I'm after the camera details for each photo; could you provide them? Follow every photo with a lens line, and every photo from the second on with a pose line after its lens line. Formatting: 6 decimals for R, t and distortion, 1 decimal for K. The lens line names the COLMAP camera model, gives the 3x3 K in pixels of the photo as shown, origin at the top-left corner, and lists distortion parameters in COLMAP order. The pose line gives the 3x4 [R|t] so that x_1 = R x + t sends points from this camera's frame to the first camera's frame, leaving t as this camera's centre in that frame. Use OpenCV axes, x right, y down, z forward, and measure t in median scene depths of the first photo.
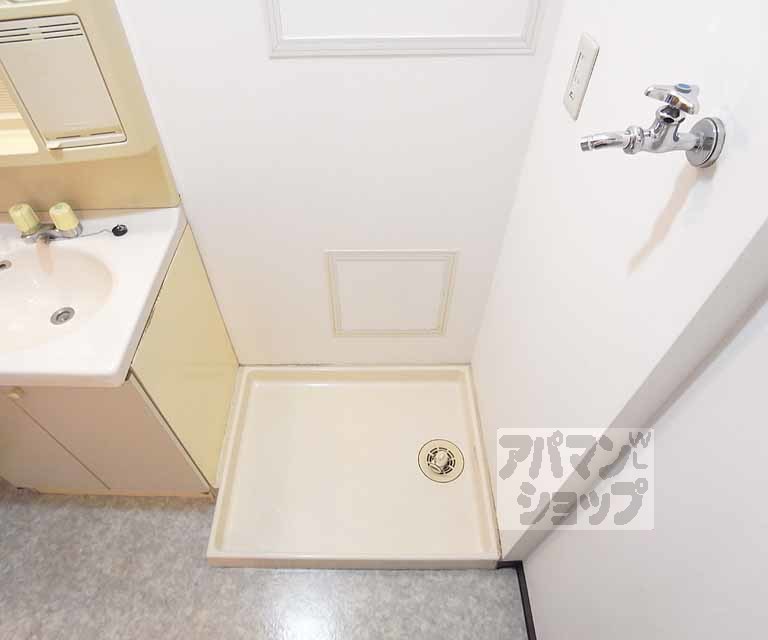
lens RADIAL K [[480.7, 0, 370.9], [0, 480.7, 318.3], [0, 0, 1]] dist [-0.054080, 0.000784]
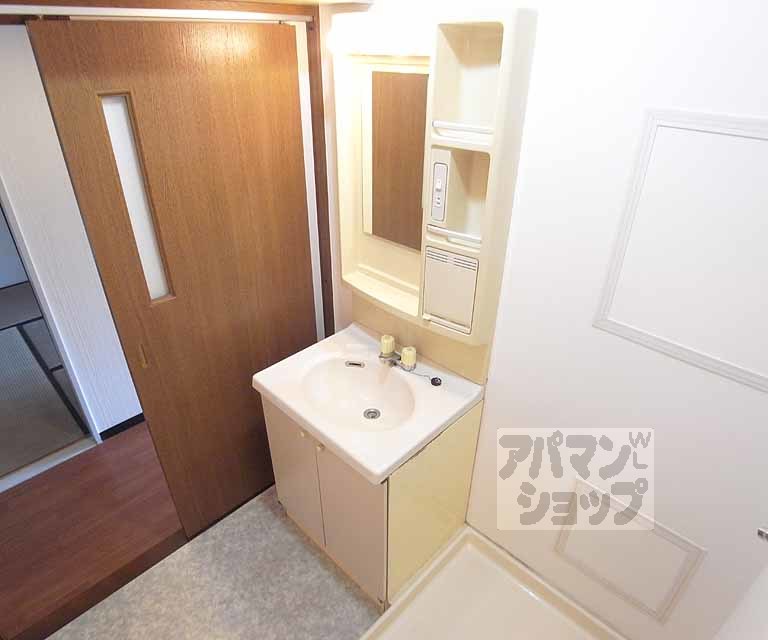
lens RADIAL K [[480.7, 0, 370.9], [0, 480.7, 318.3], [0, 0, 1]] dist [-0.054080, 0.000784]
pose [[0.709037, 0.357176, -0.608023, 0.107171], [-0.530517, 0.838220, -0.126253, -0.063829], [0.464562, 0.412084, 0.783817, -0.239460]]
